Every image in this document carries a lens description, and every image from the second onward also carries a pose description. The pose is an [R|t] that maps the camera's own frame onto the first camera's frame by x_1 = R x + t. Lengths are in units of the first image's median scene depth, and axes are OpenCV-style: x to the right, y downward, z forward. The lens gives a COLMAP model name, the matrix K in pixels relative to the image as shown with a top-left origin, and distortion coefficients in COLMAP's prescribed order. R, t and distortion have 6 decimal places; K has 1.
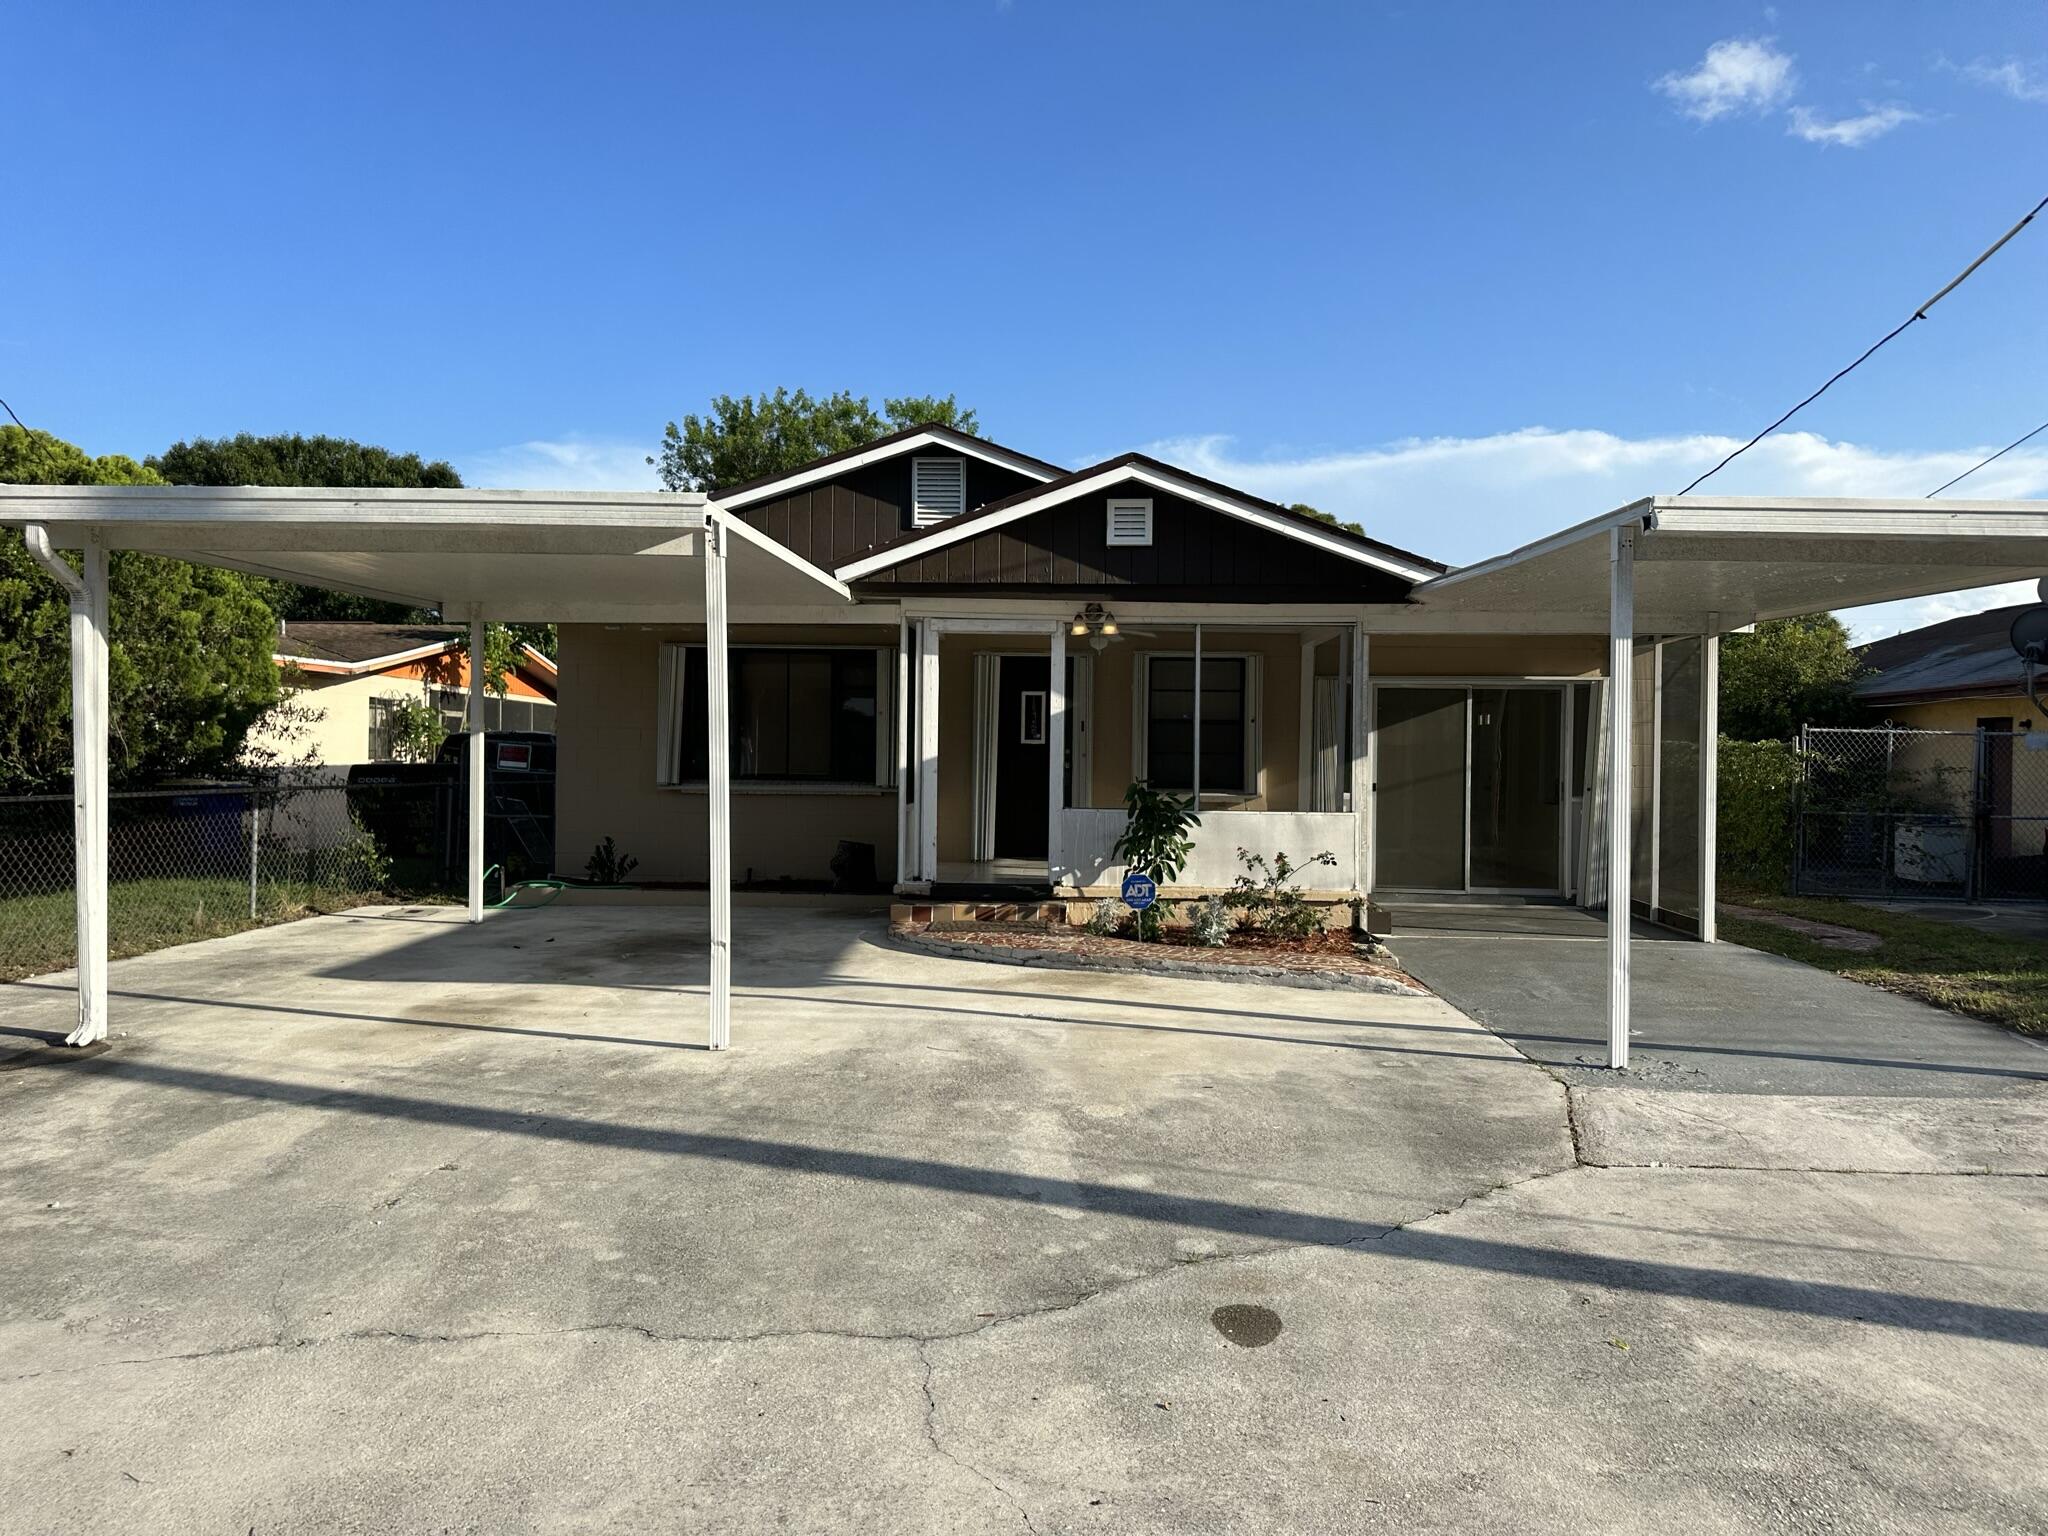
lens RADIAL K [[1429.6, 0, 1024.0], [0, 1429.6, 768.0], [0, 0, 1]] dist [0.048244, -0.049225]
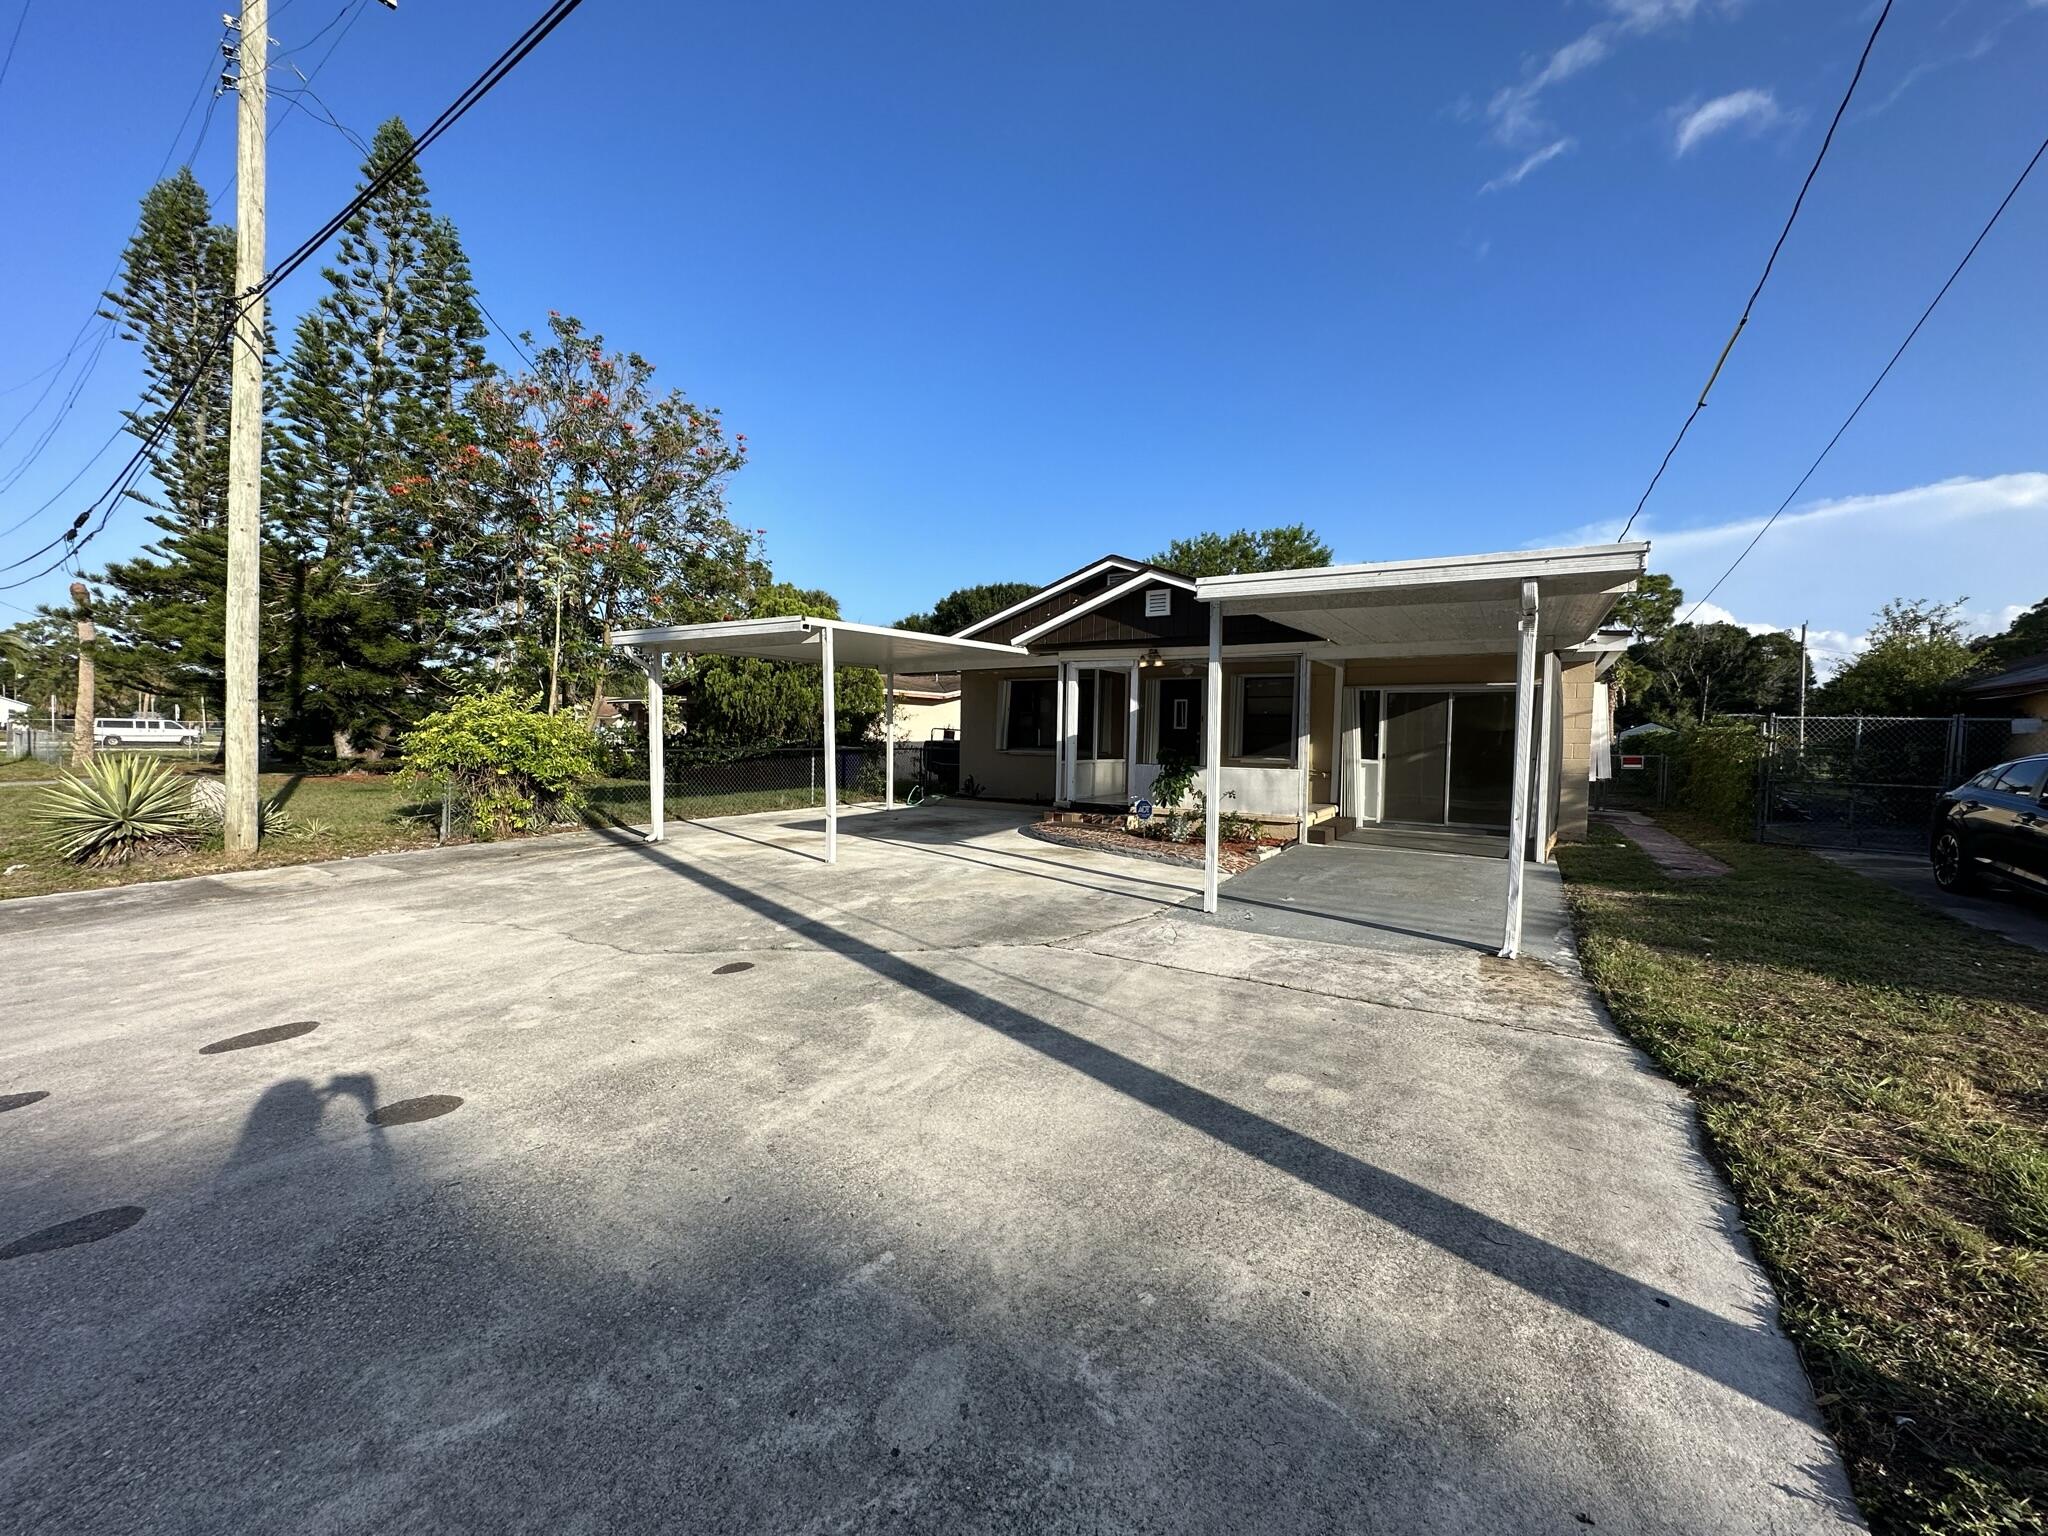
lens RADIAL K [[812.8, 0, 1025.3], [0, 812.8, 768.6], [0, 0, 1]] dist [-0.002775, 0.000533]
pose [[0.867077, 0.021868, -0.497695, 0.440539], [-0.009635, 0.999585, 0.027135, 0.008757], [0.498082, -0.018733, 0.866928, 0.037472]]
